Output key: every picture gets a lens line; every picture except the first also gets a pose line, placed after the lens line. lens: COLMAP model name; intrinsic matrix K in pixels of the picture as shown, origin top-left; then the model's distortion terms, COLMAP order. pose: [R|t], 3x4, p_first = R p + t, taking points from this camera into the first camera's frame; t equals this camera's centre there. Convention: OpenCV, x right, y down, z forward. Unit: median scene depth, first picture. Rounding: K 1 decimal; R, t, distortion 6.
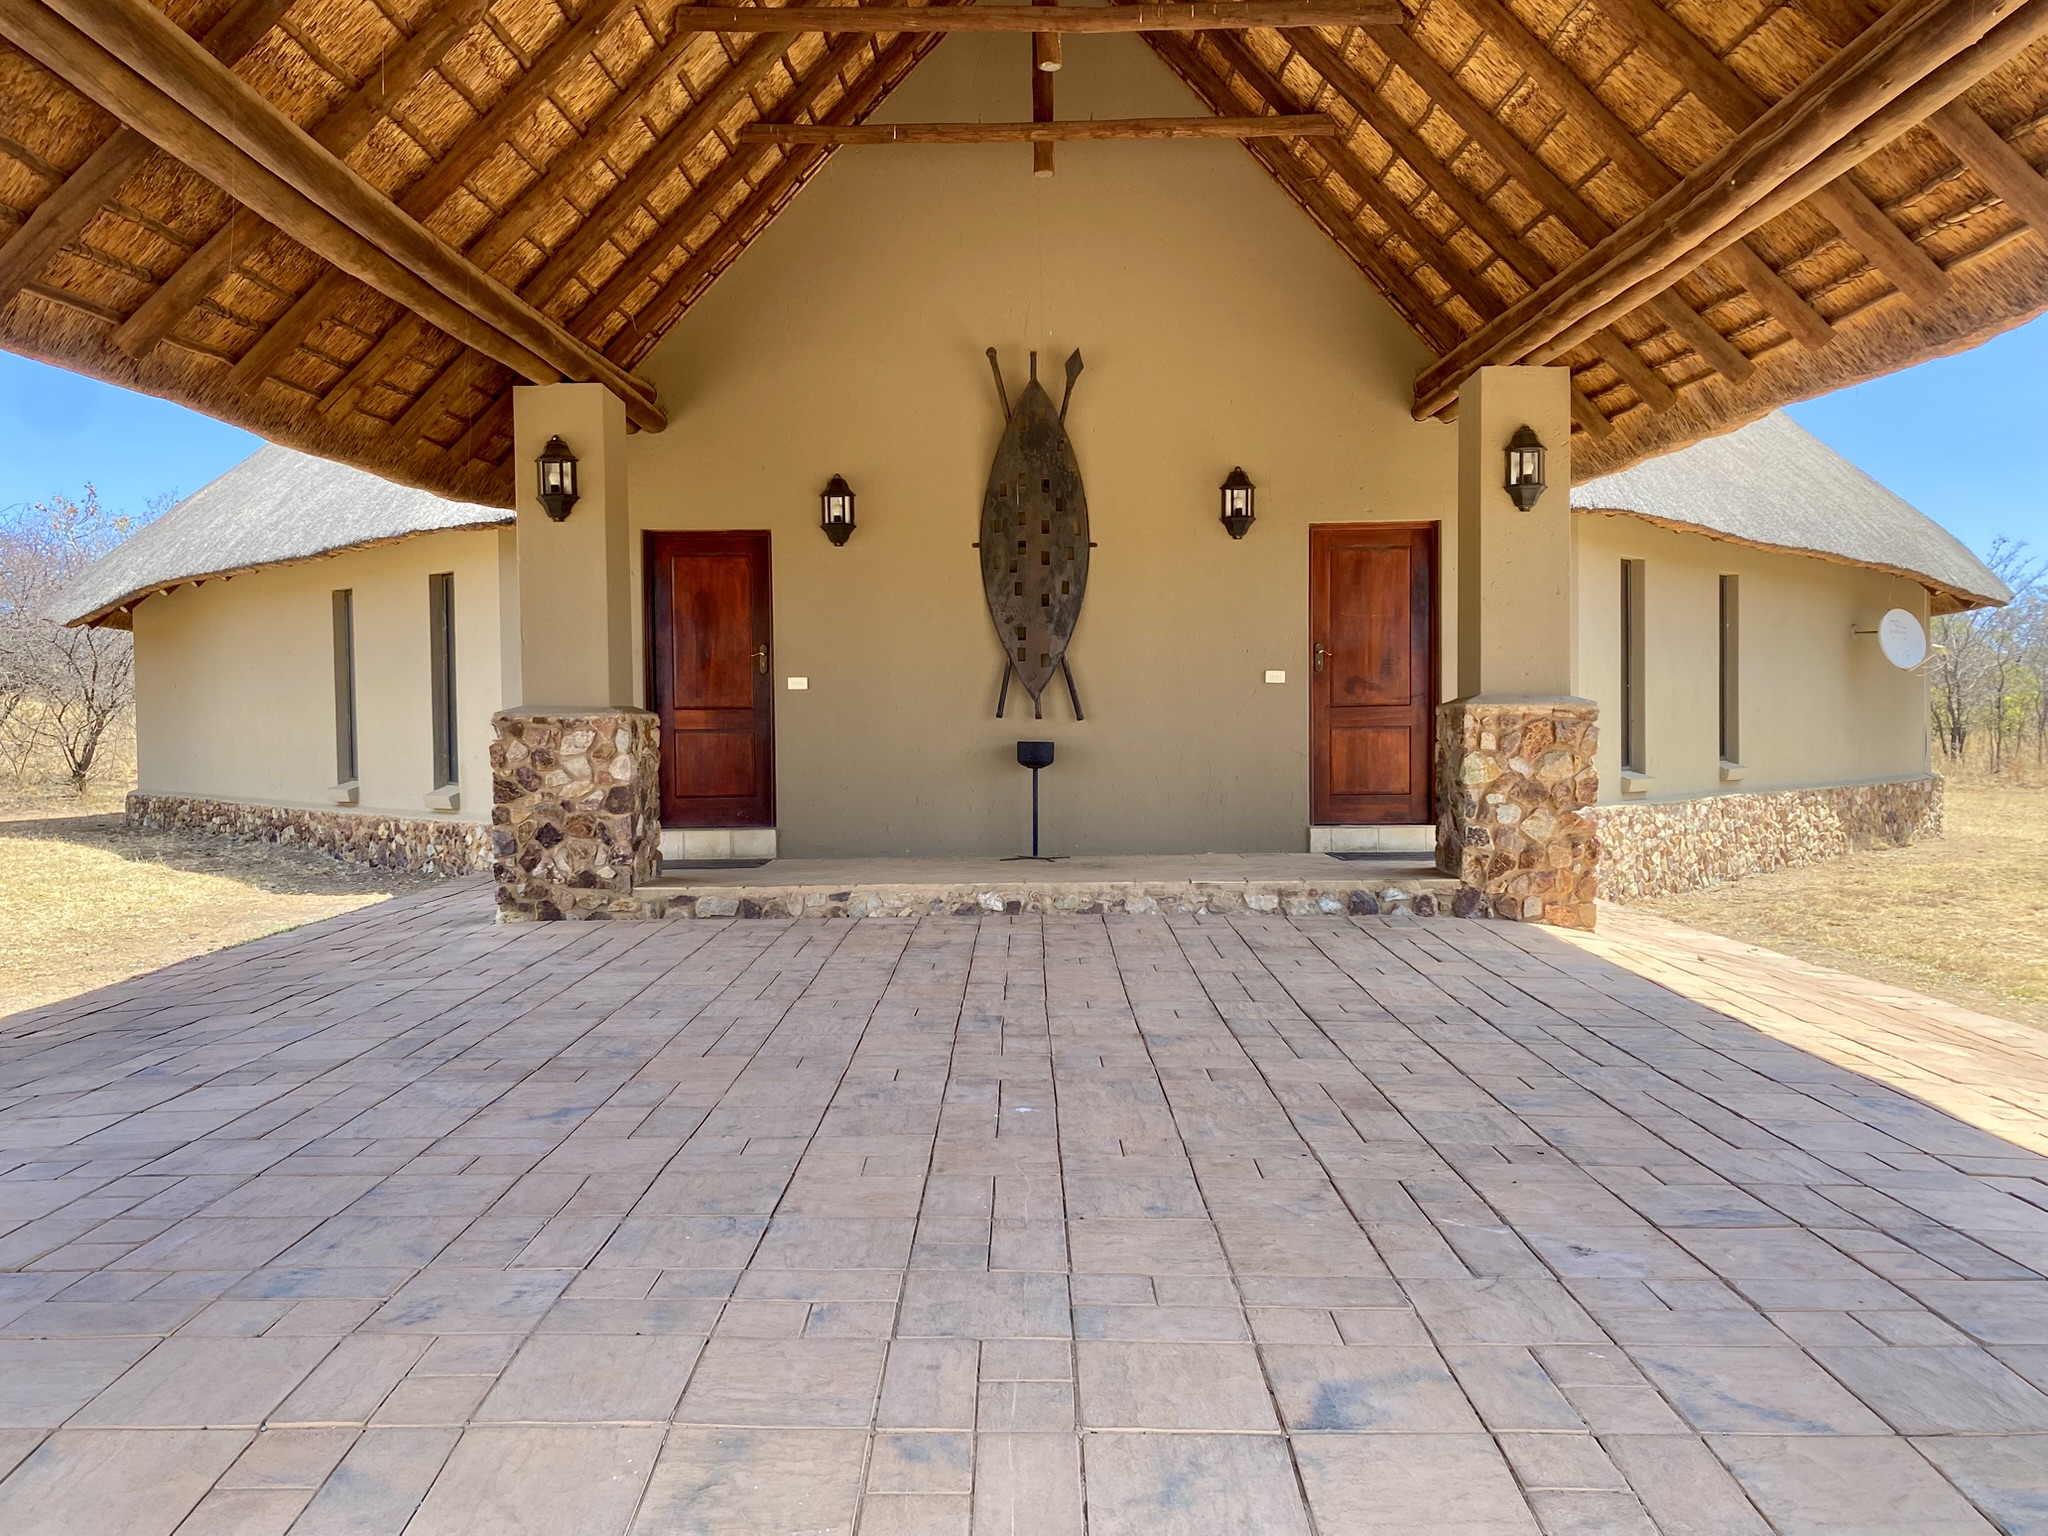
lens RADIAL K [[1550.4, 0, 1022.4], [0, 1550.4, 774.2], [0, 0, 1]] dist [0.029893, -0.041506]
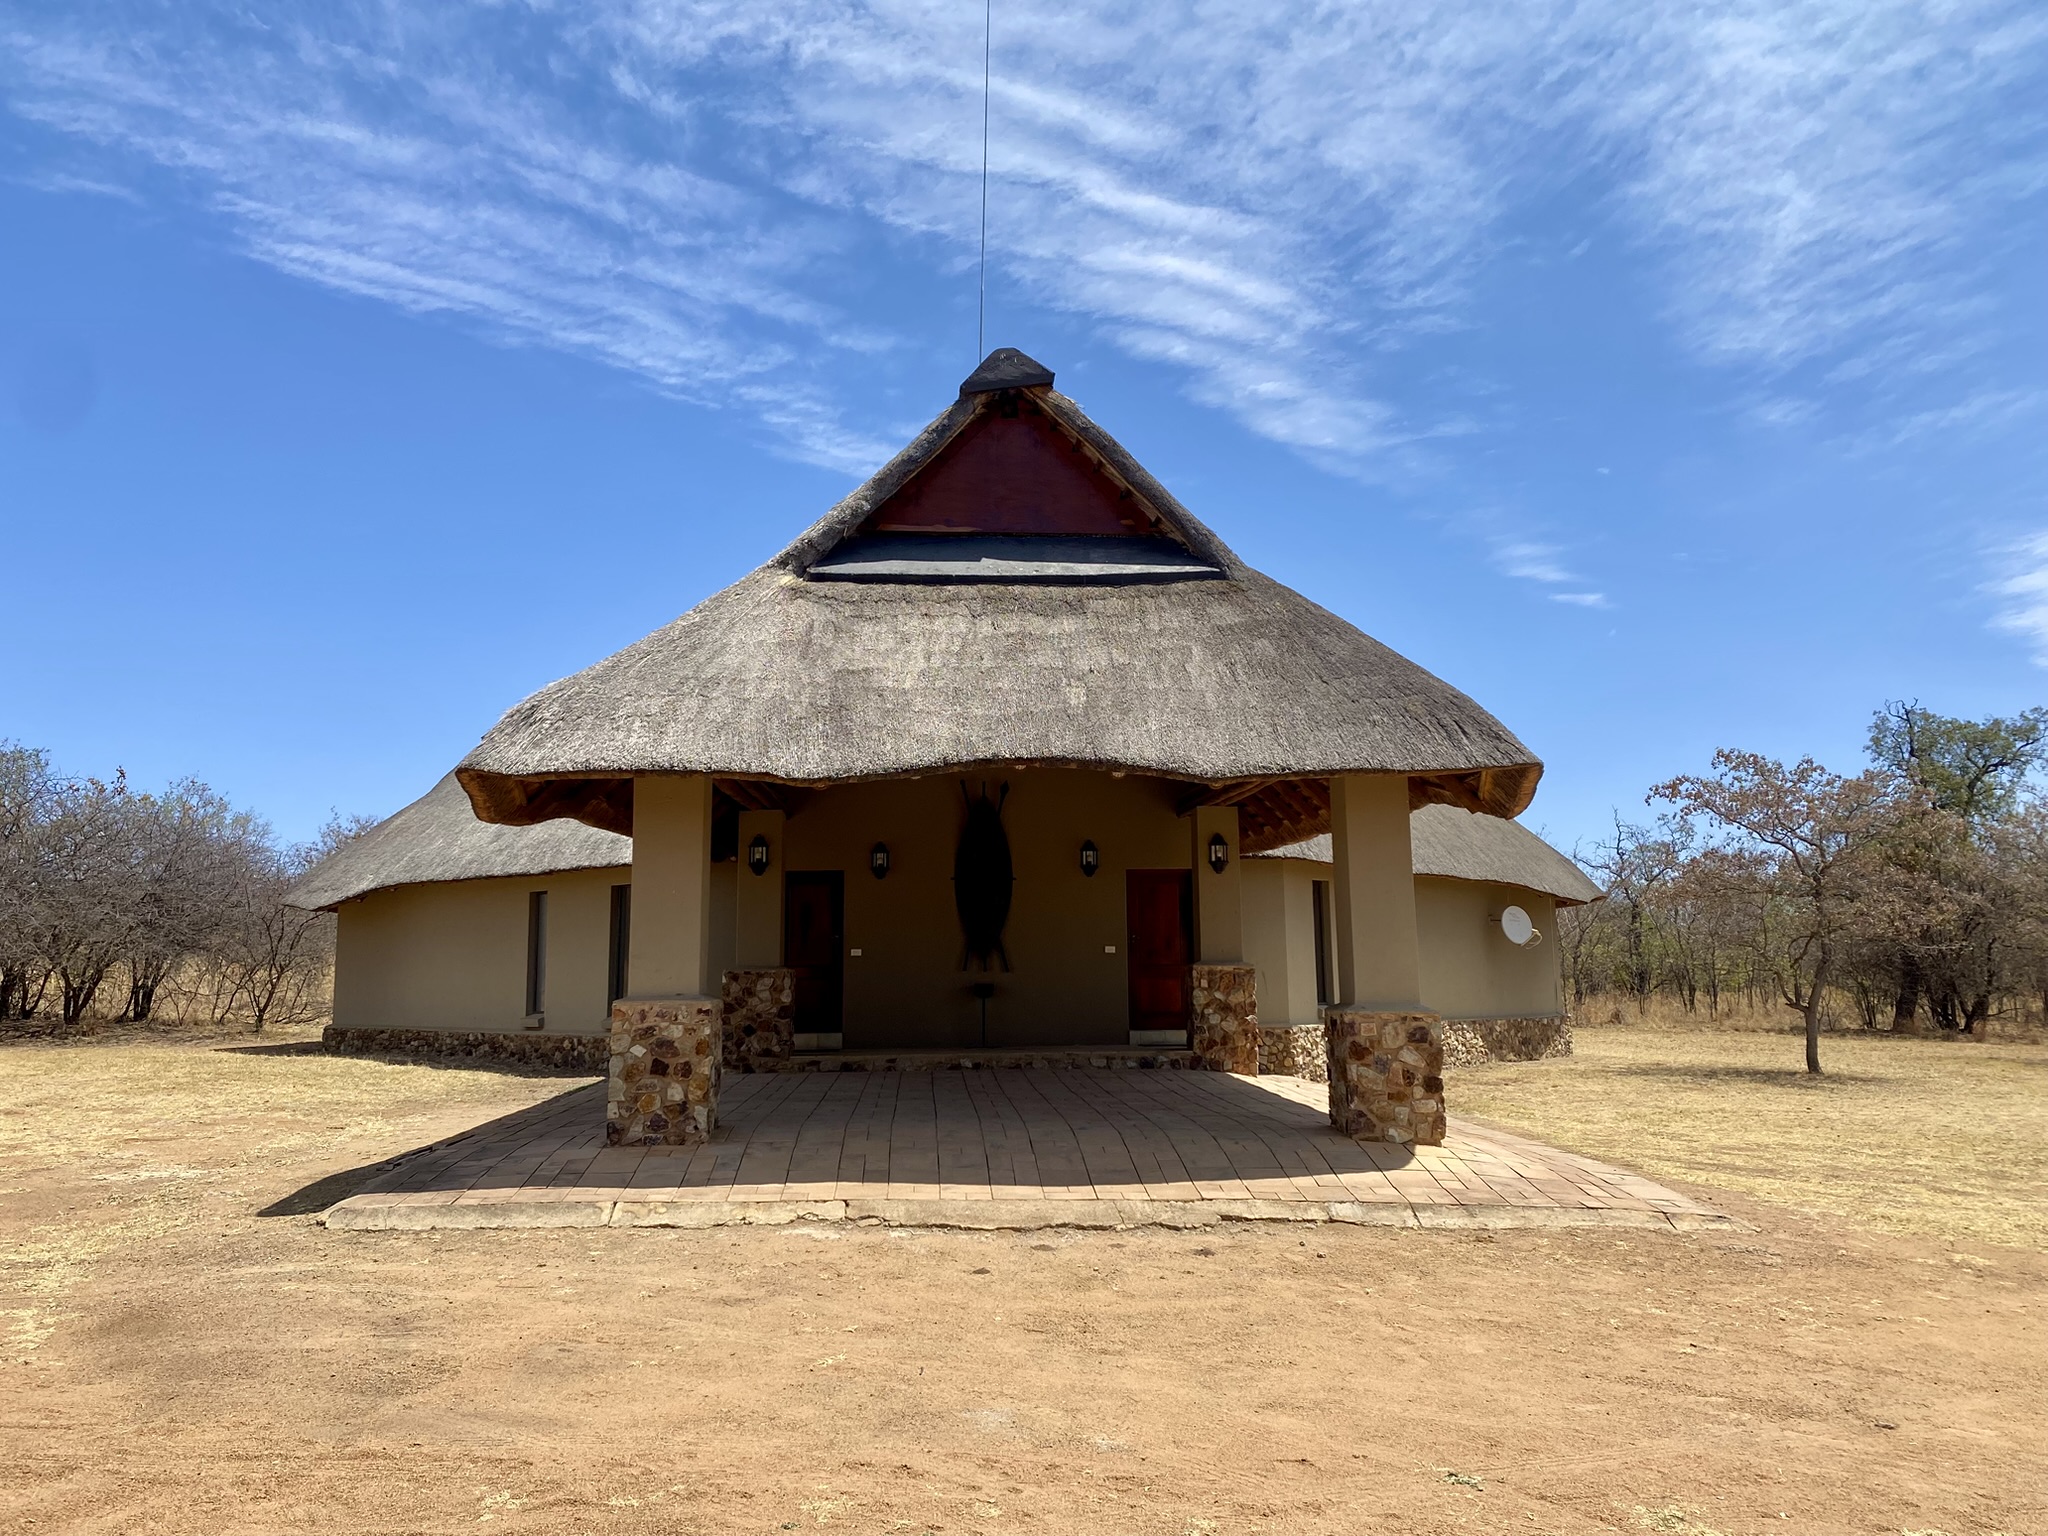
lens RADIAL K [[1550.4, 0, 1030.2], [0, 1550.4, 693.8], [0, 0, 1]] dist [0.029893, -0.041506]
pose [[0.997420, 0.014493, 0.070311, -0.087085], [0.000930, 0.976720, -0.214515, 0.045810], [-0.071783, 0.214027, 0.974187, -1.094923]]
